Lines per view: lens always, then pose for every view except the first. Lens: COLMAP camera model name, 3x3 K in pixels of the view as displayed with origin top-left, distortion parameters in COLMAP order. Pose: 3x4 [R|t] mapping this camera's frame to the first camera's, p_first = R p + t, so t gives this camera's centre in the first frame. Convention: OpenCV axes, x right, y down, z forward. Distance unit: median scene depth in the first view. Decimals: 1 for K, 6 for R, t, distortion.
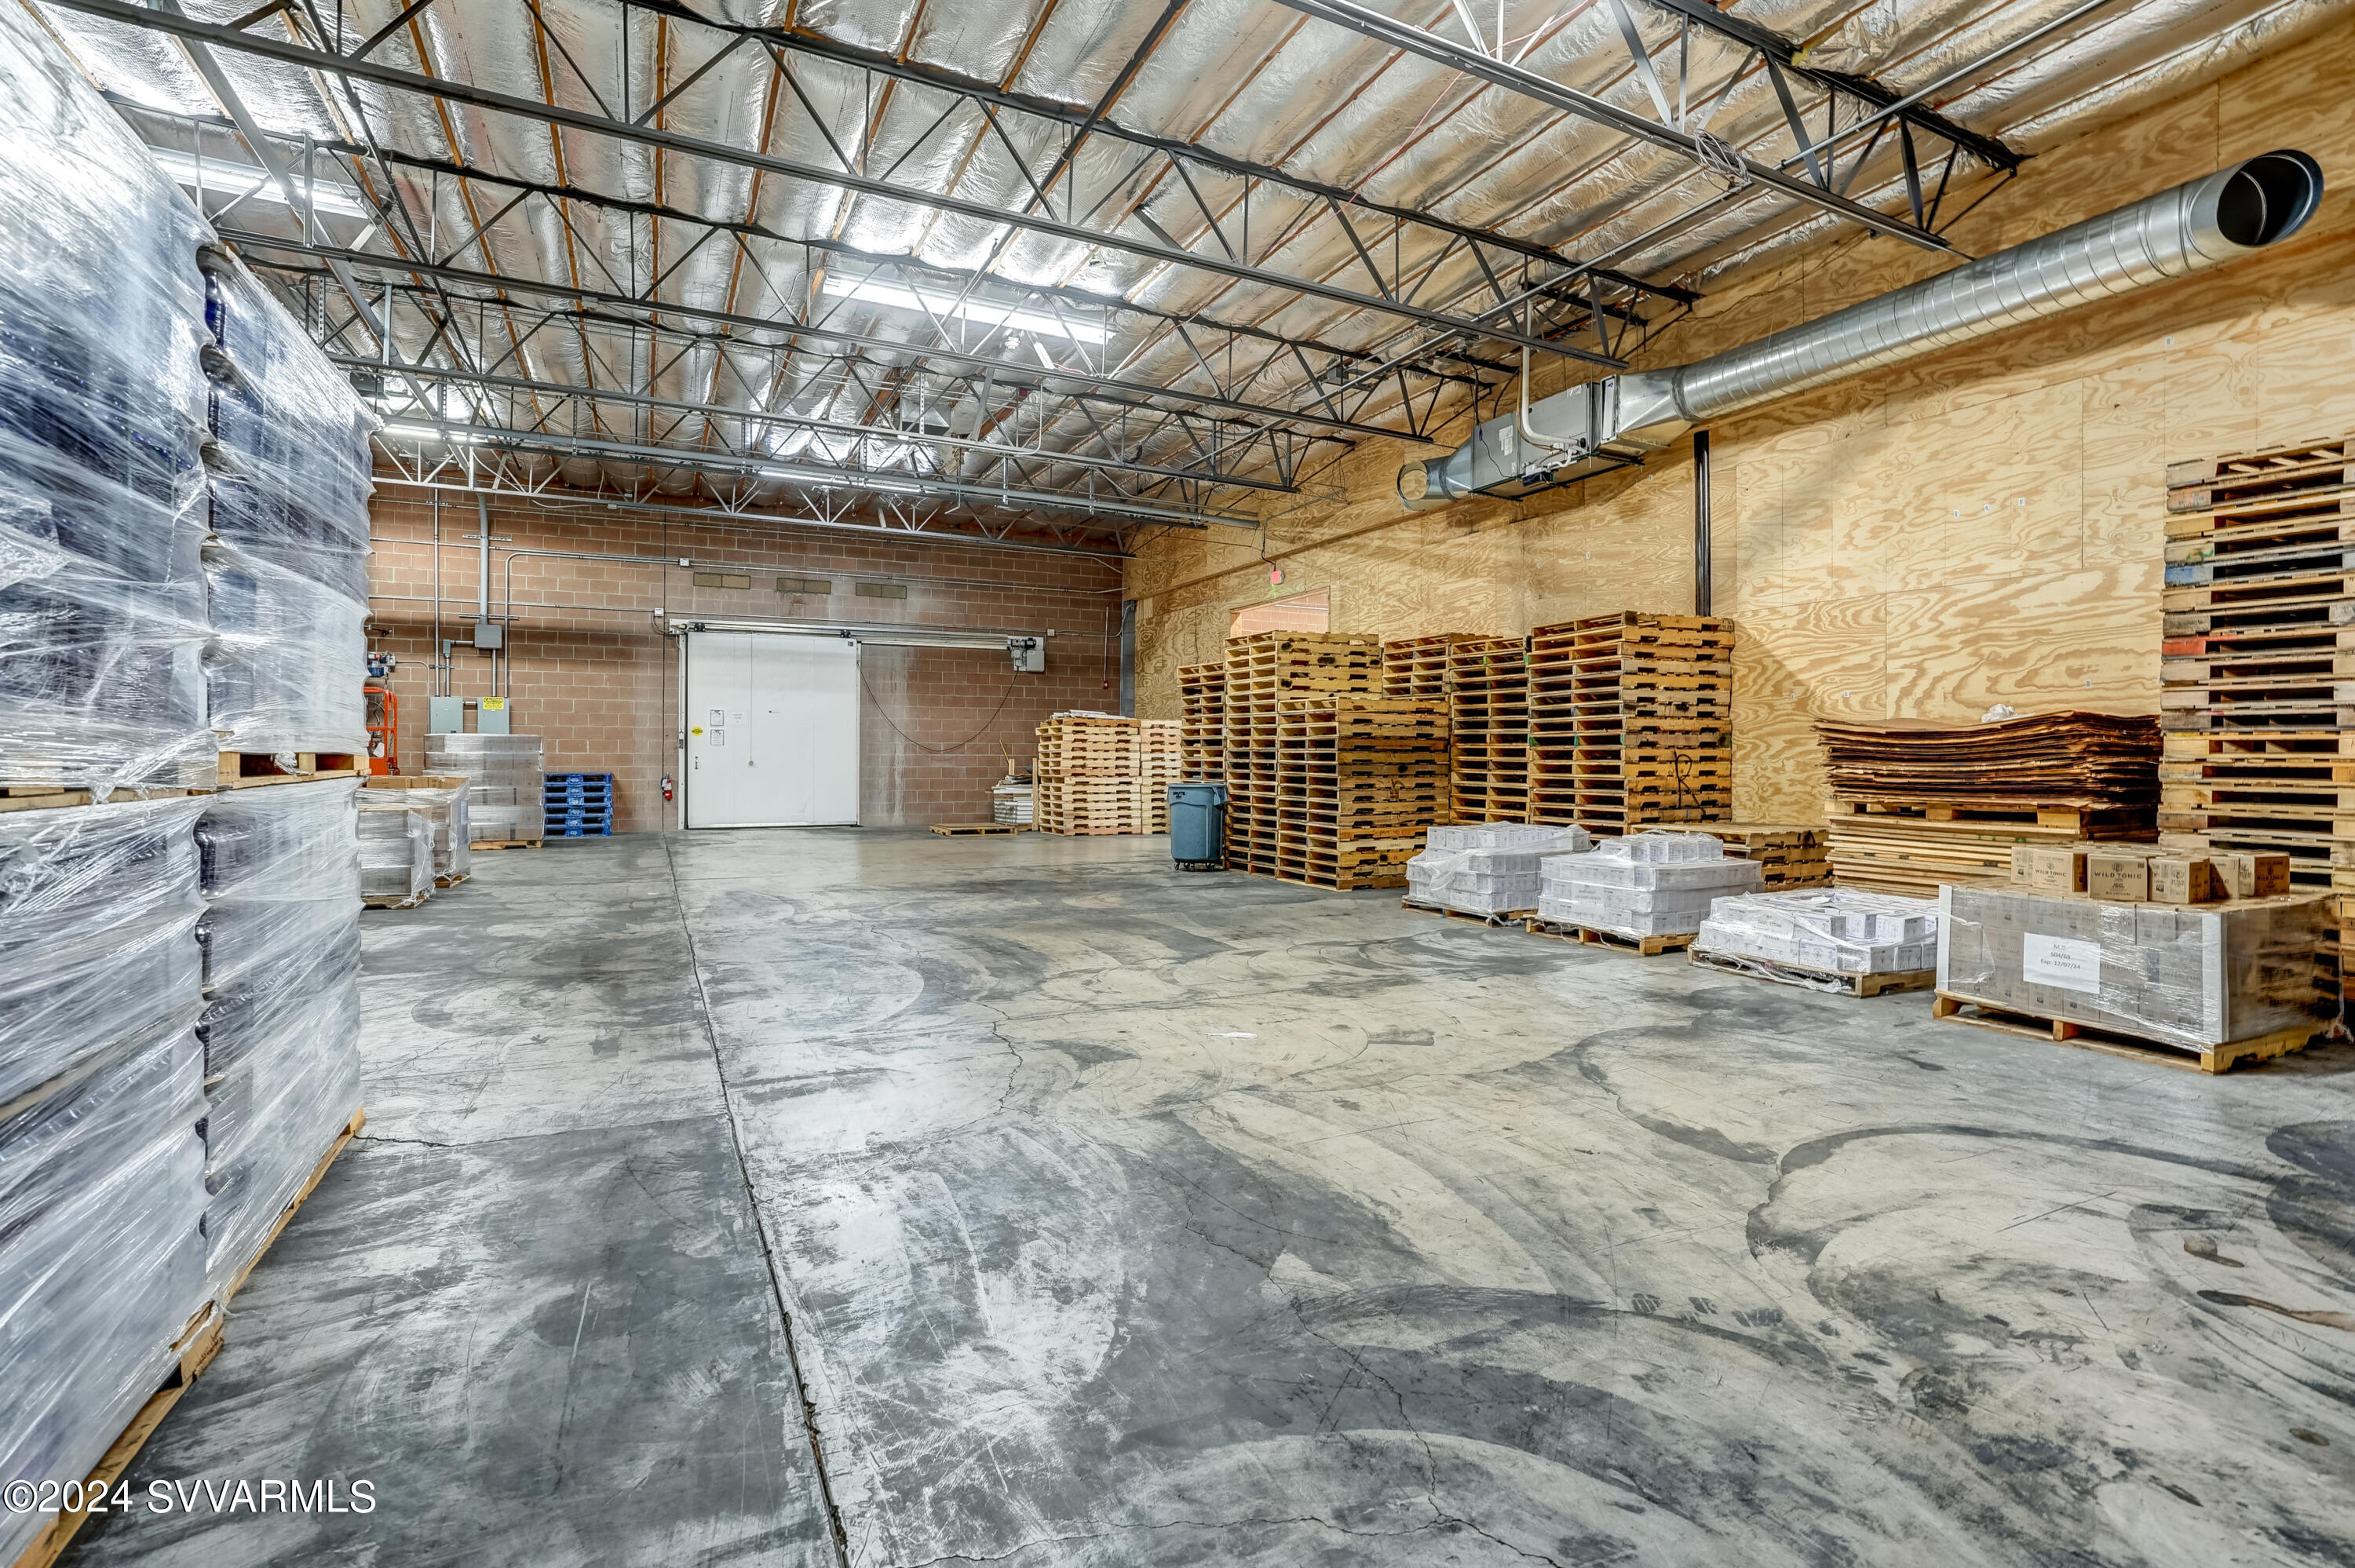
lens RADIAL K [[1091.3, 0, 1175.2], [0, 1091.3, 767.9], [0, 0, 1]] dist [-0.057344, 0.024174]
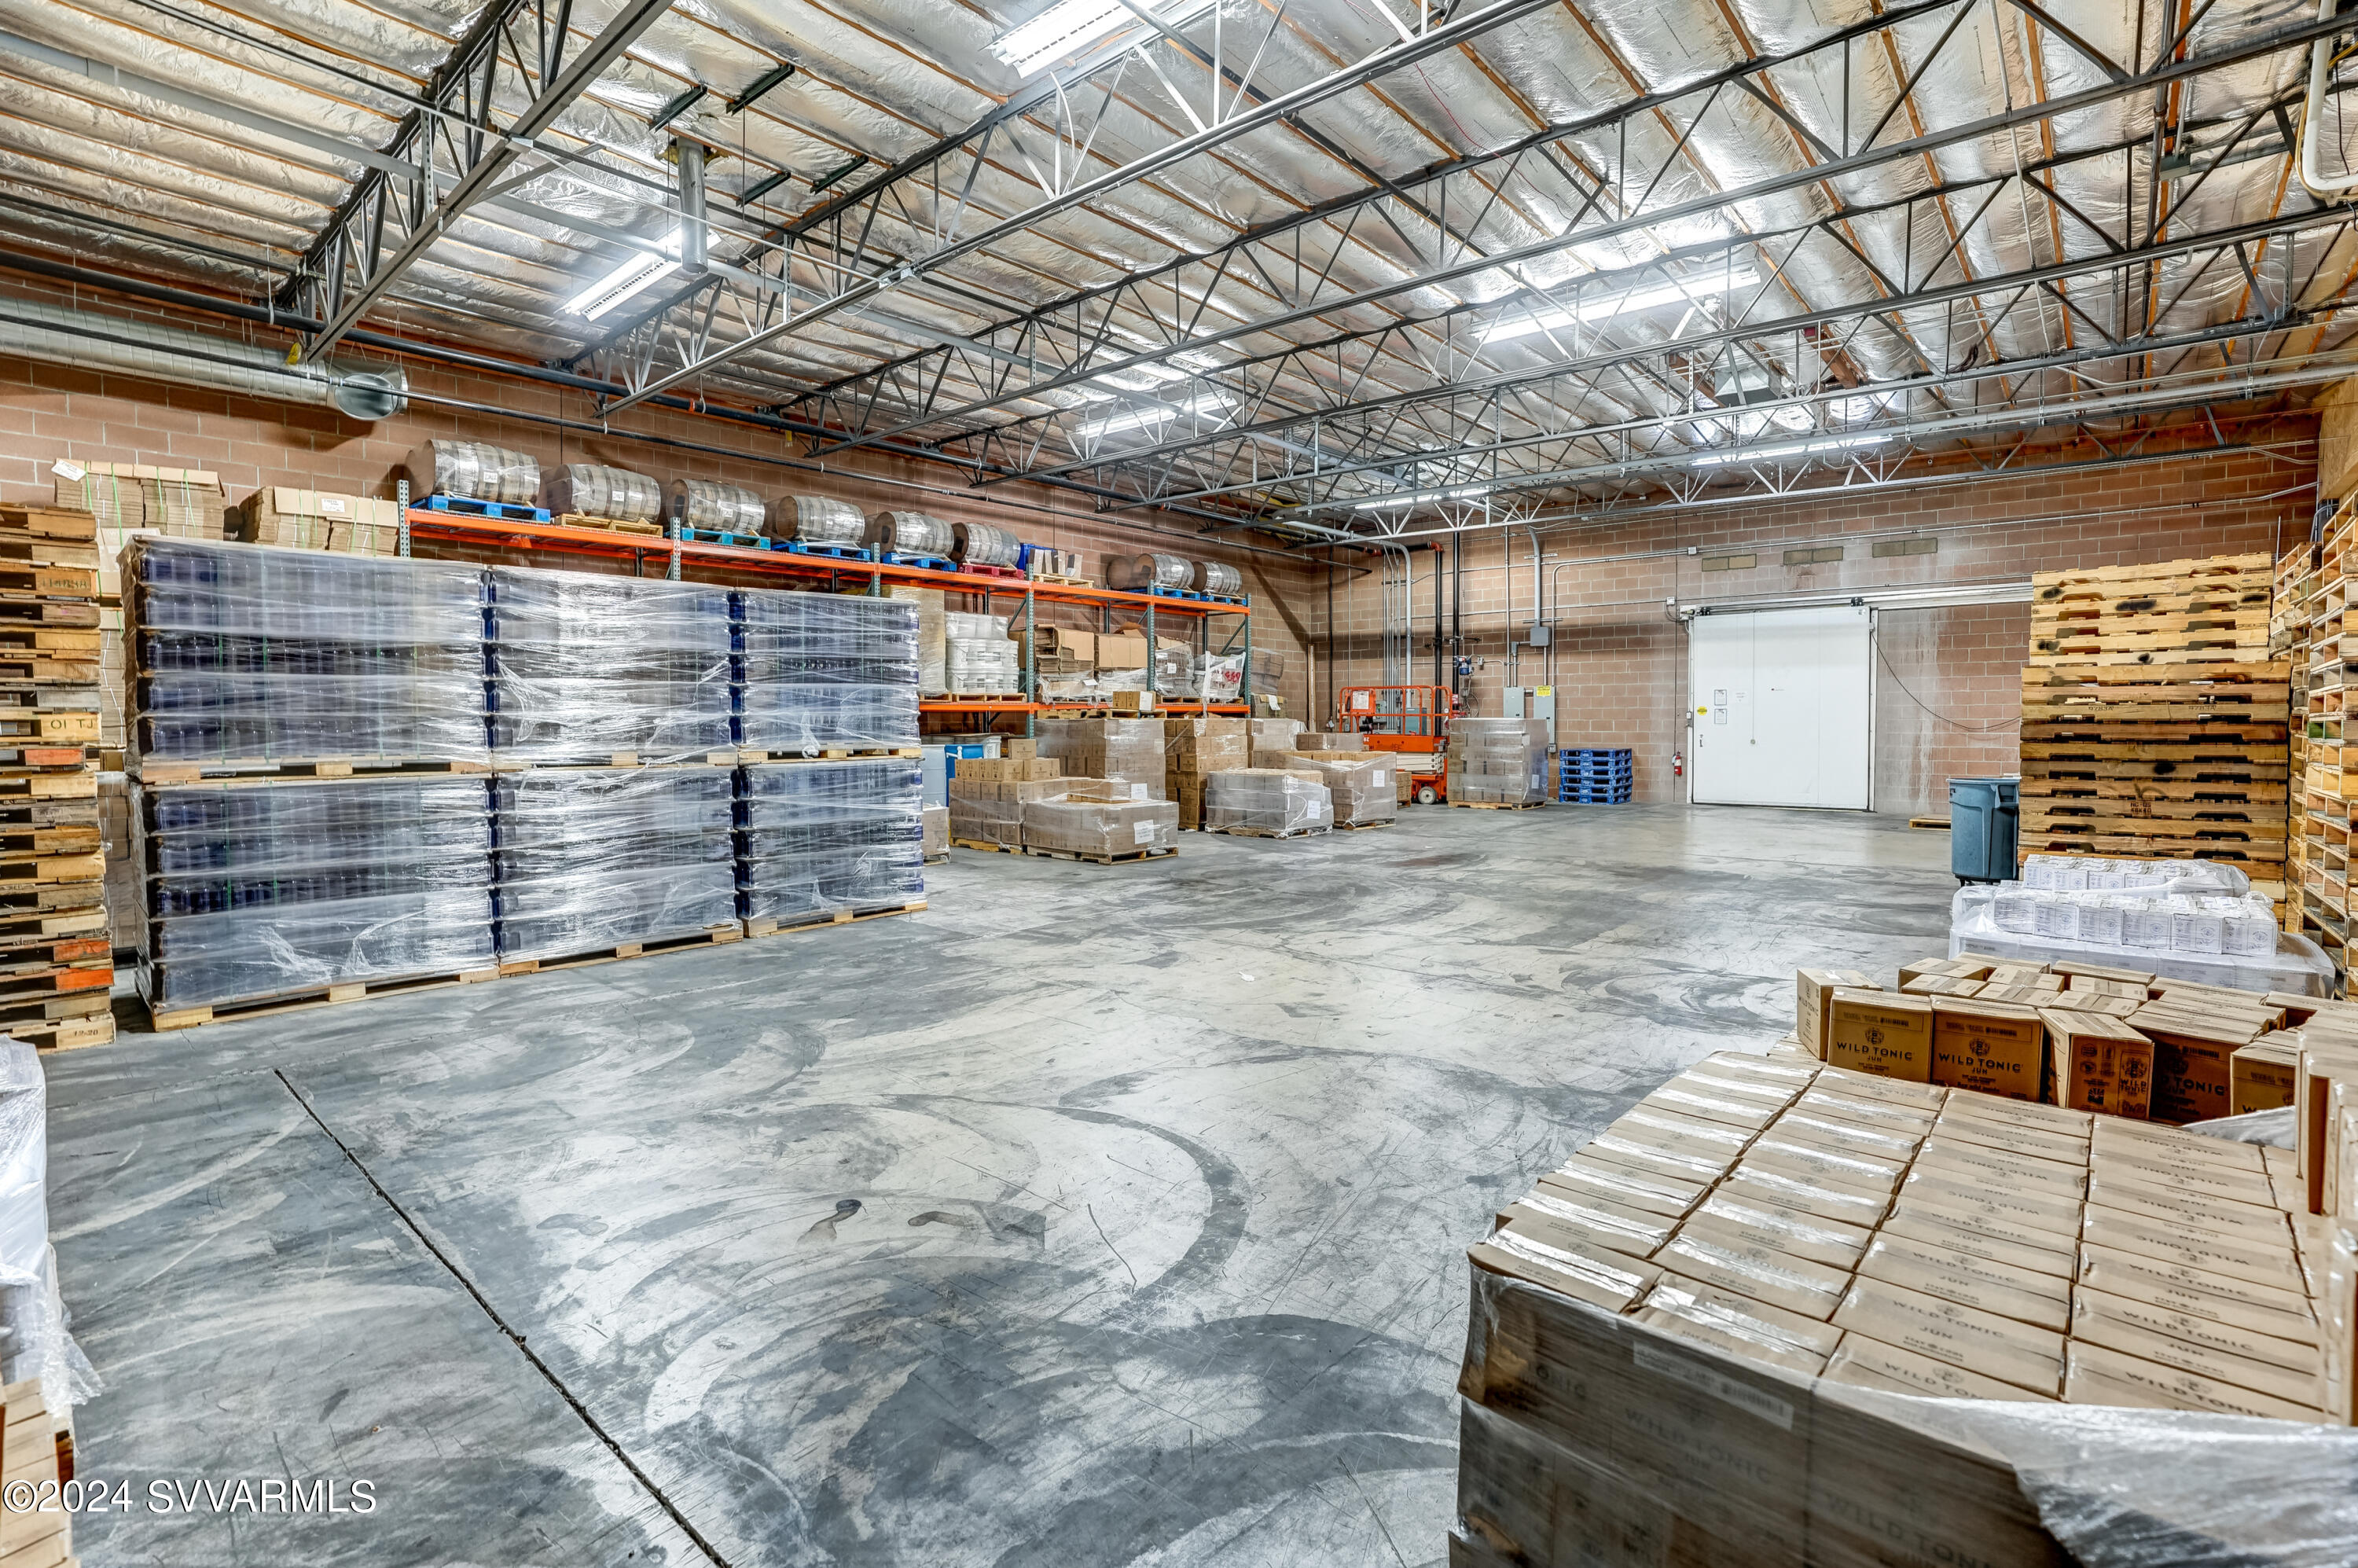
lens RADIAL K [[1092.8, 0, 1176.7], [0, 1092.8, 767.9], [0, 0, 1]] dist [-0.057344, 0.024174]
pose [[0.391428, 0.031272, -0.919677, 0.745012], [-0.003443, 0.999465, 0.032519, -0.024712], [0.920202, -0.009562, 0.391327, 0.271837]]
